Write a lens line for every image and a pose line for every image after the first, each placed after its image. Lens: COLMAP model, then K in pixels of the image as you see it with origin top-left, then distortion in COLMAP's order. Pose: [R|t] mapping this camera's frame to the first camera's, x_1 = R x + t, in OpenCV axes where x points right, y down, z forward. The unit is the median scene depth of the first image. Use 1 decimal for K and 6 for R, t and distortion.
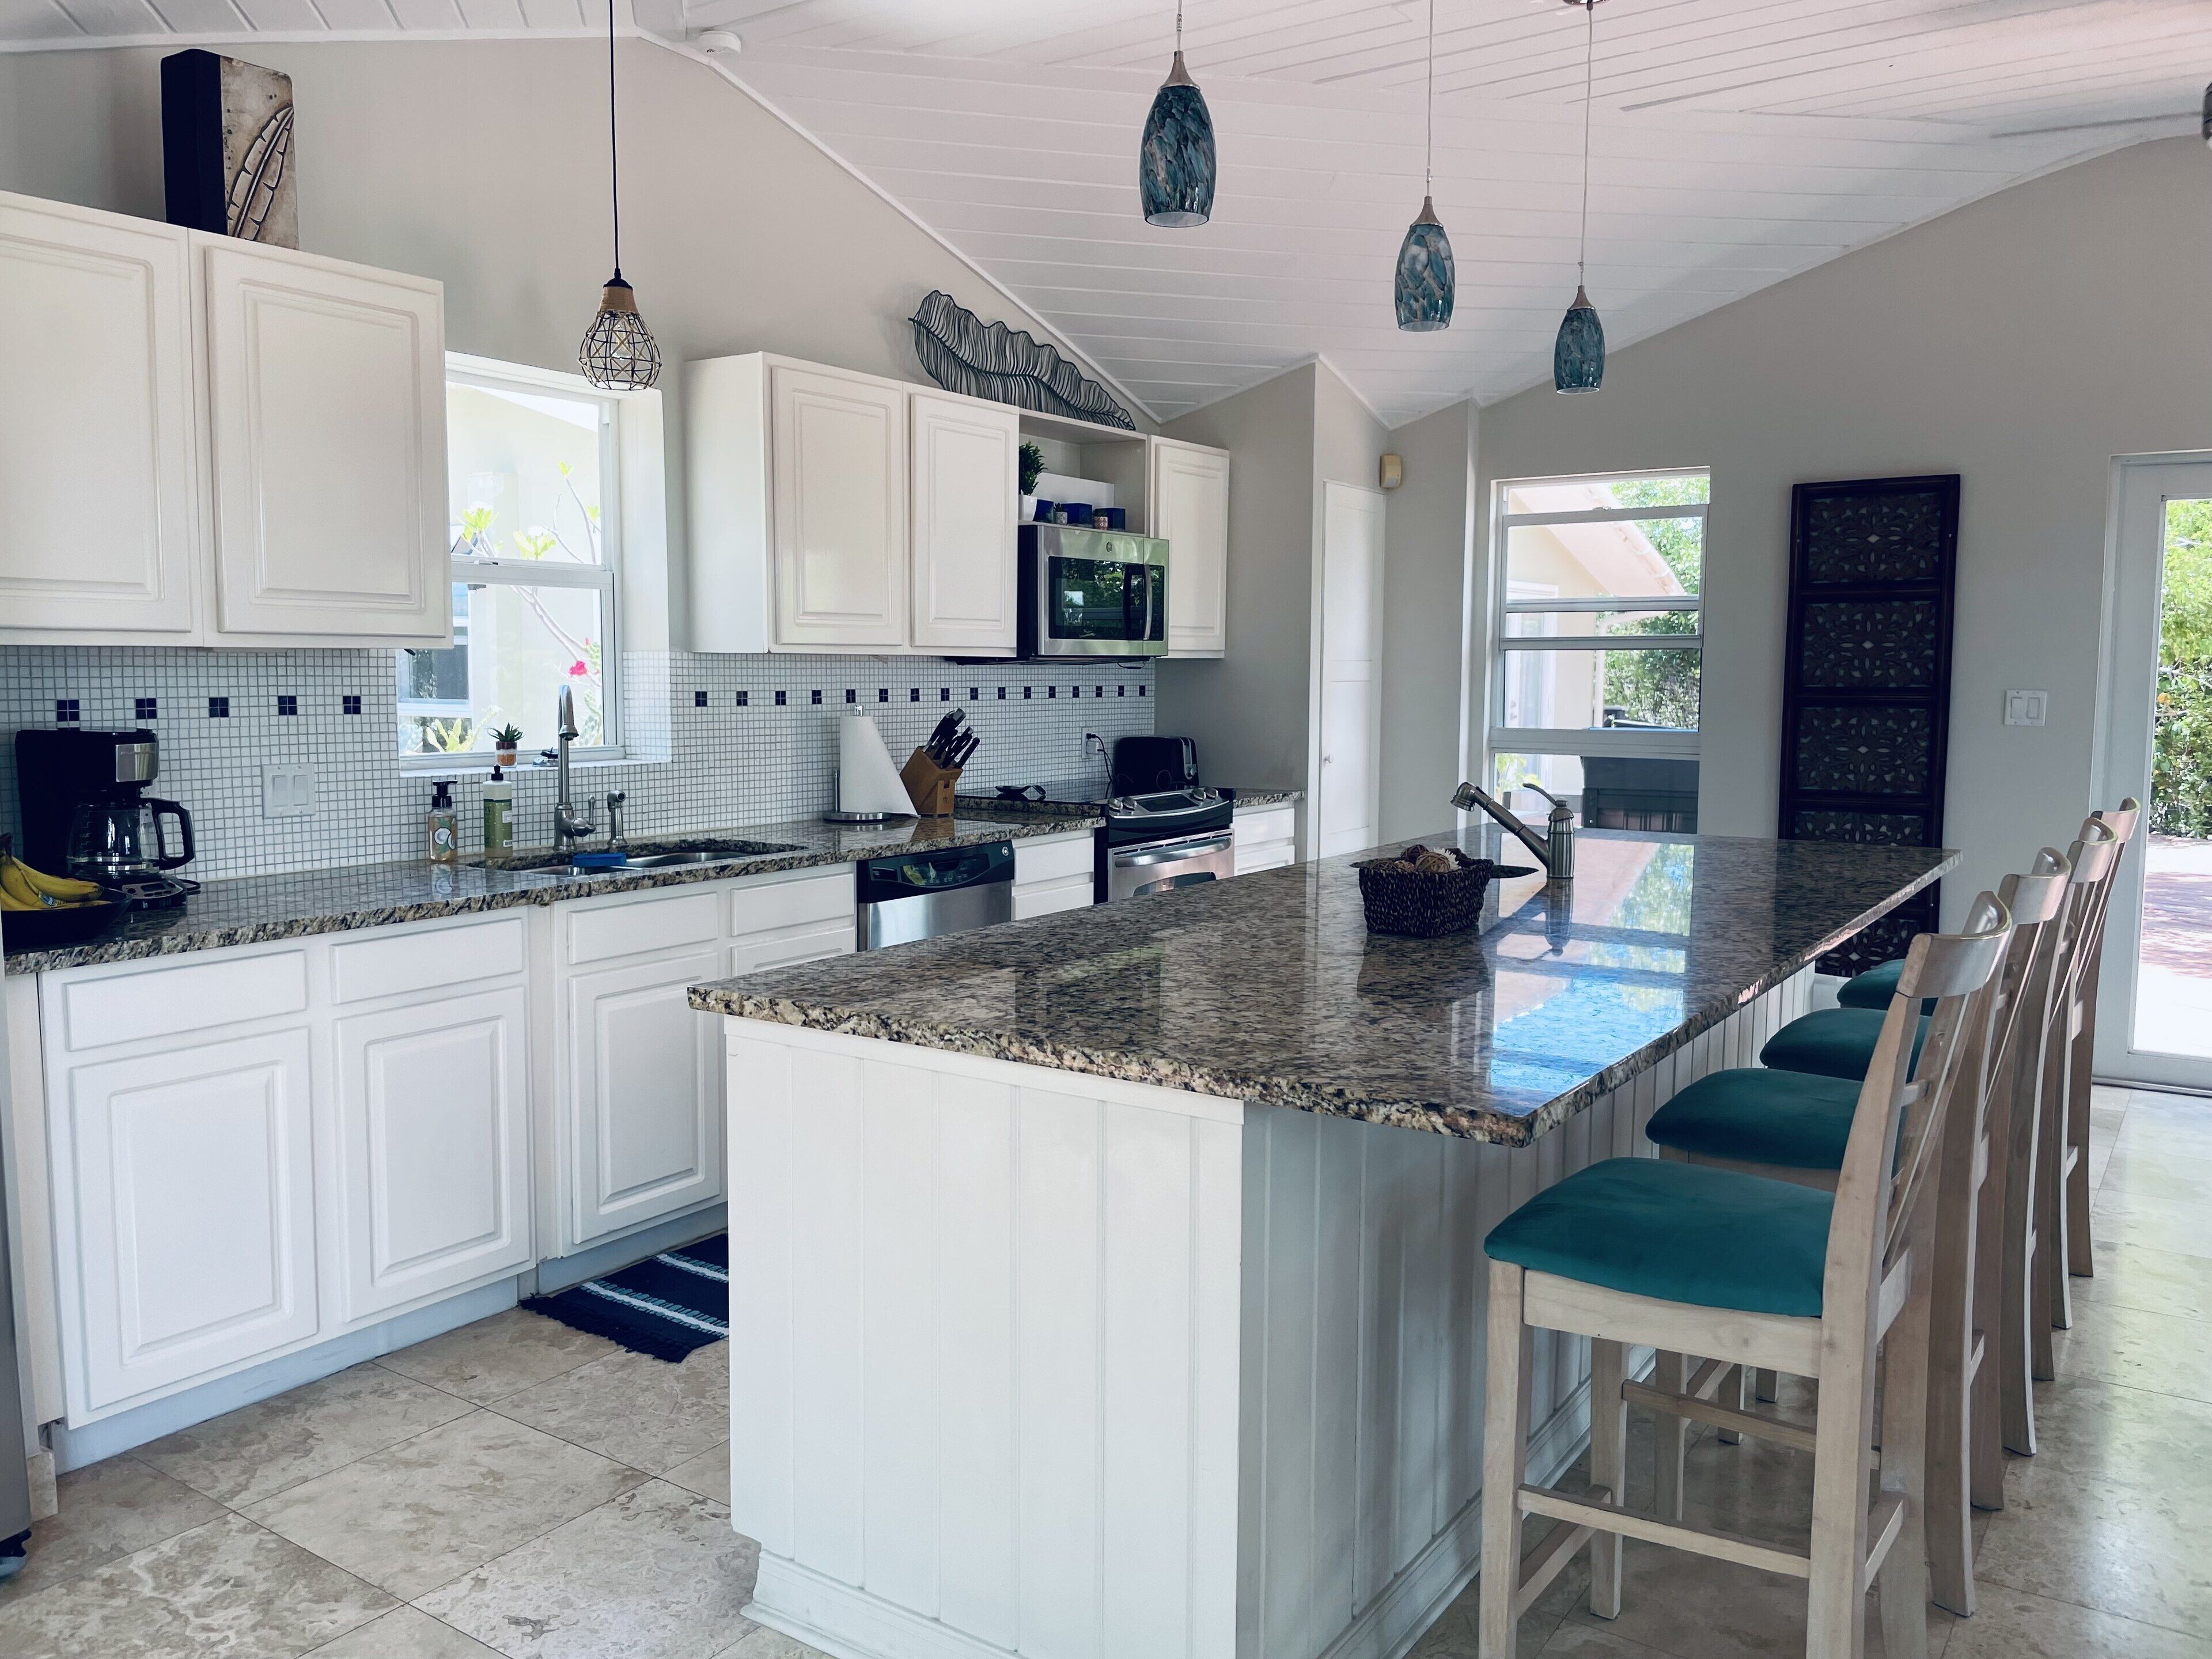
lens RADIAL K [[1680.1, 0, 1104.1], [0, 1680.1, 820.2], [0, 0, 1]] dist [0.004428, -0.005153]
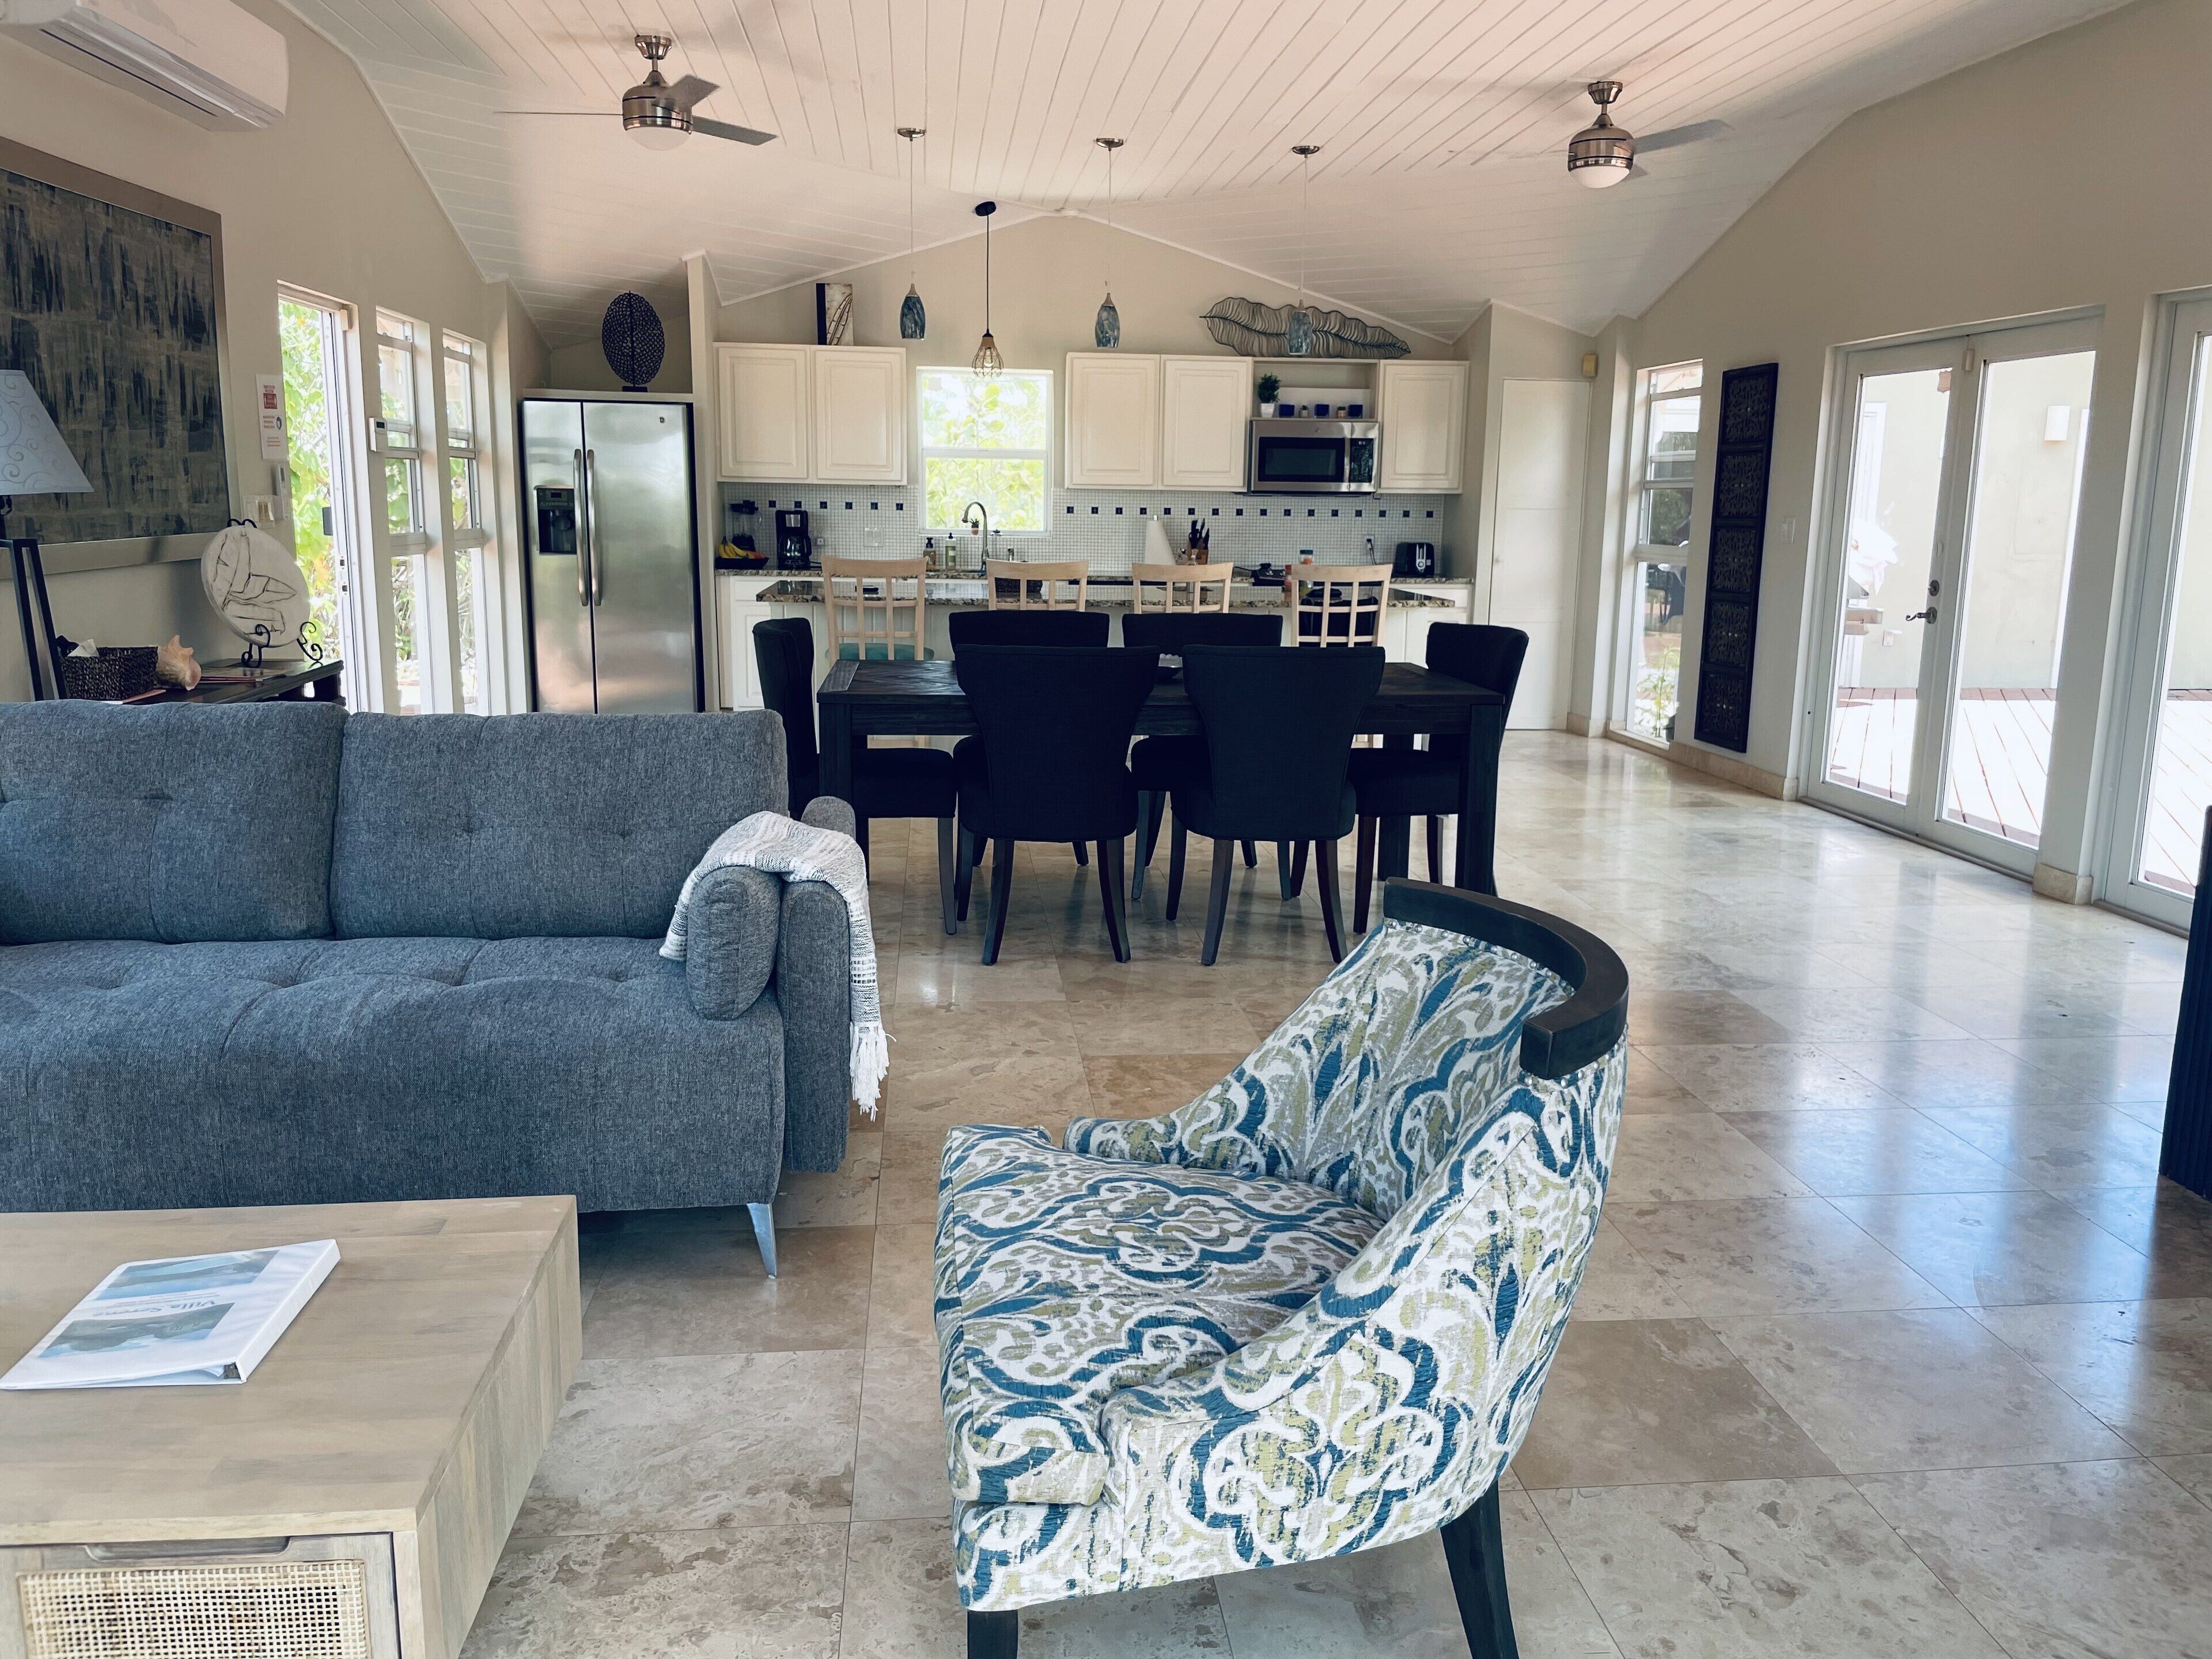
lens RADIAL K [[1680.1, 0, 1107.1], [0, 1680.1, 826.1], [0, 0, 1]] dist [0.004428, -0.005153]
pose [[0.649009, 0.155080, -0.744807, 1.272663], [-0.082788, 0.987586, 0.133490, 0.033929], [0.756263, -0.024975, 0.653791, -0.352742]]
